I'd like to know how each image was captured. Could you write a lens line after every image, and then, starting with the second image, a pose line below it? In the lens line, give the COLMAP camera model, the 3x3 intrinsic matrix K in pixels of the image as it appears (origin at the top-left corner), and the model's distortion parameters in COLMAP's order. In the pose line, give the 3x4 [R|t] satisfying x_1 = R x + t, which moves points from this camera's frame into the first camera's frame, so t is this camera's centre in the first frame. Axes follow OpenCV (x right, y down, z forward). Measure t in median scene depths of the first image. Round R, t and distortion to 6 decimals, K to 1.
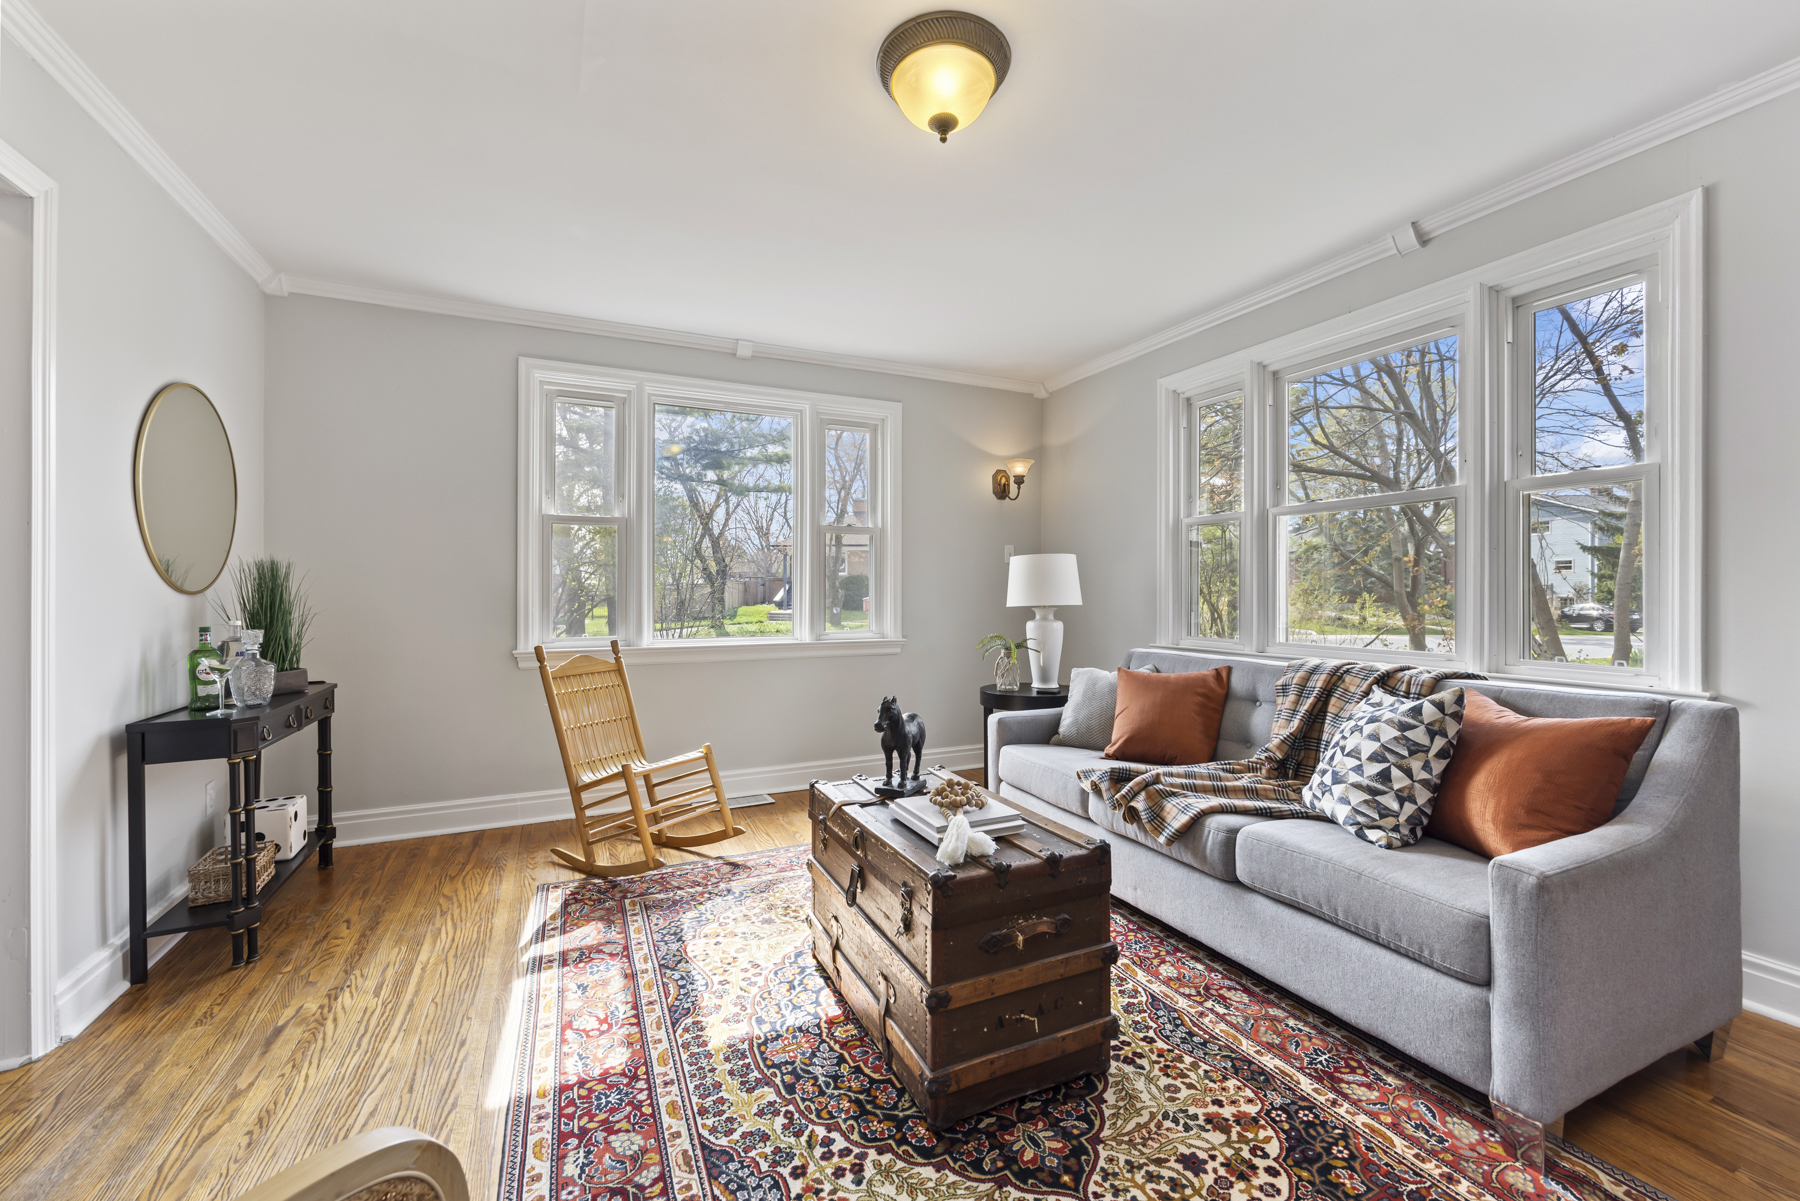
lens RADIAL K [[724.8, 0, 902.0], [0, 724.8, 585.8], [0, 0, 1]] dist [-0.002665, -0.000501]
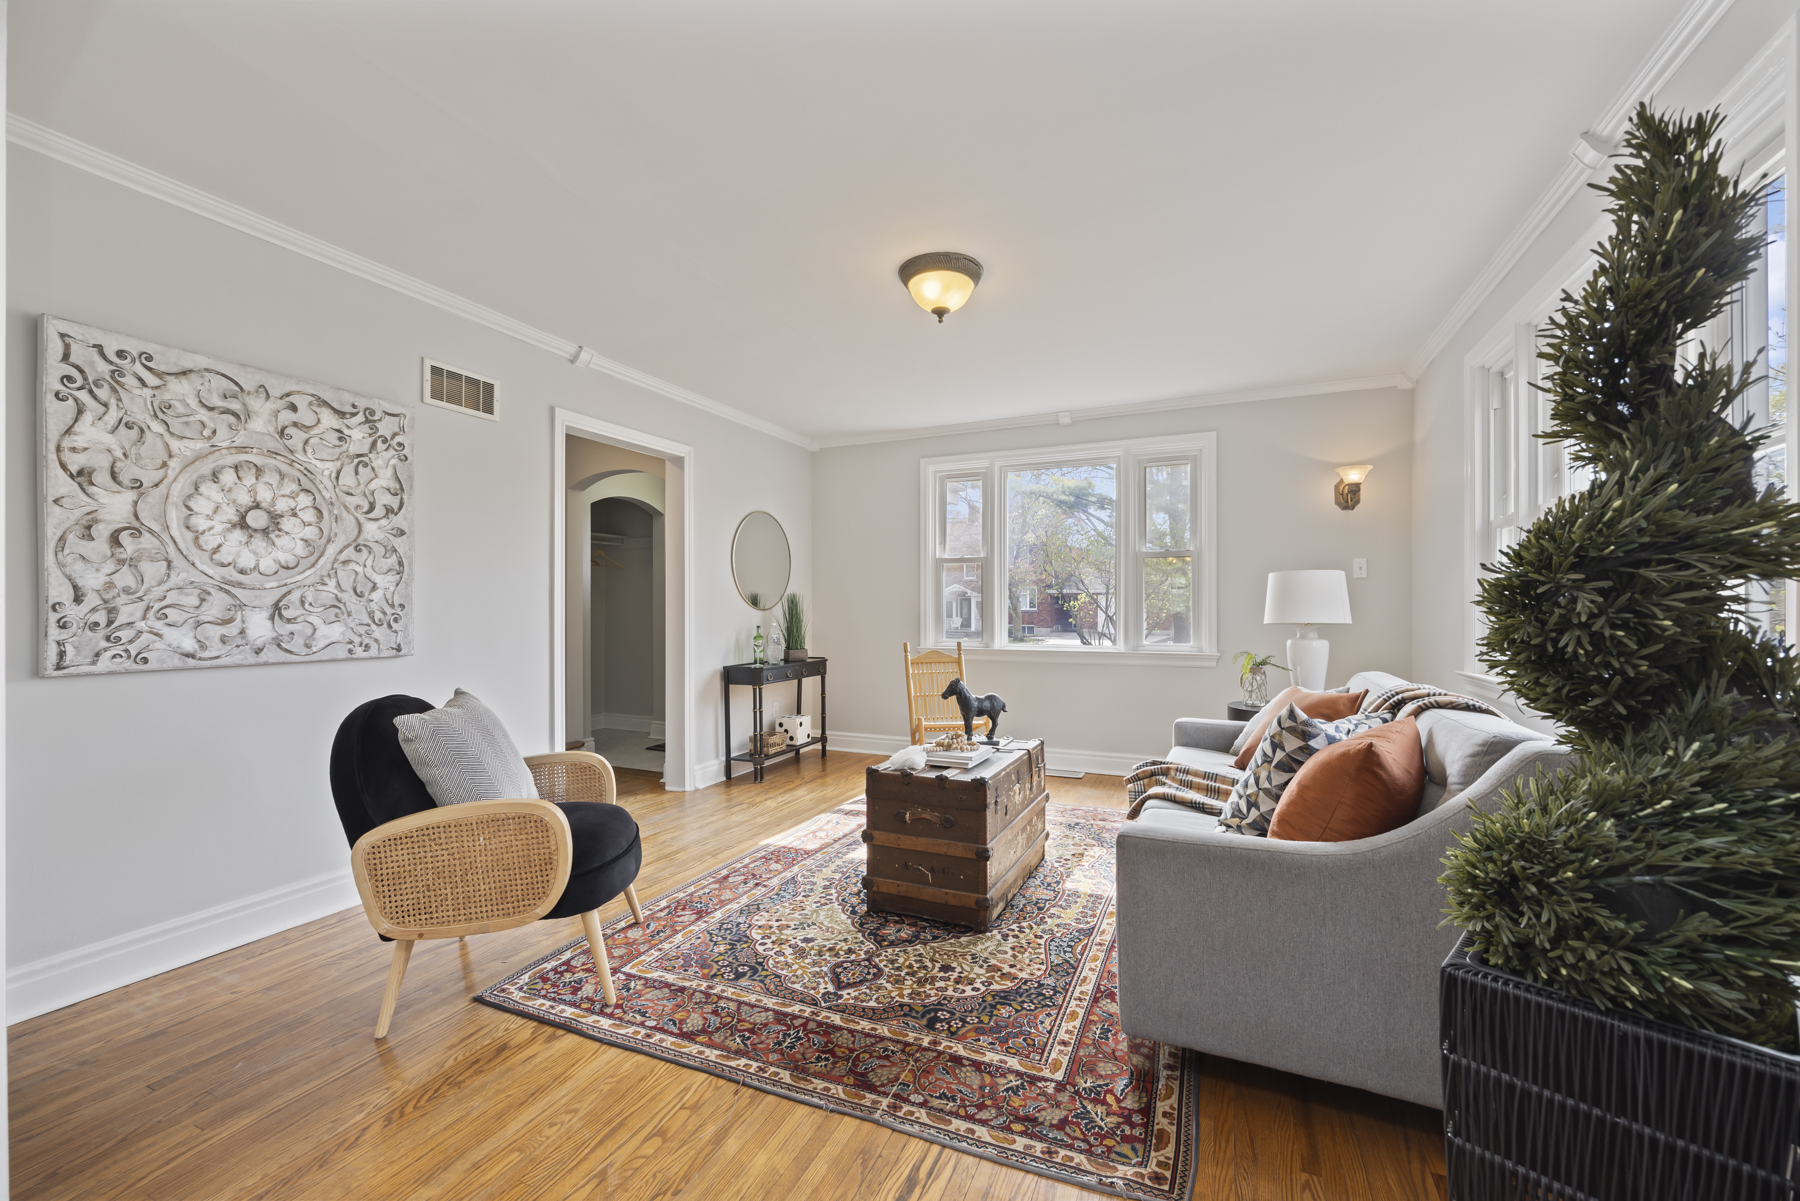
lens RADIAL K [[724.0, 0, 903.8], [0, 724.0, 598.3], [0, 0, 1]] dist [-0.000813, -0.000042]
pose [[0.649514, -0.010771, -0.760273, 1.203861], [0.006036, 0.999941, -0.009011, -0.001971], [0.760325, 0.001264, 0.649541, -0.083284]]
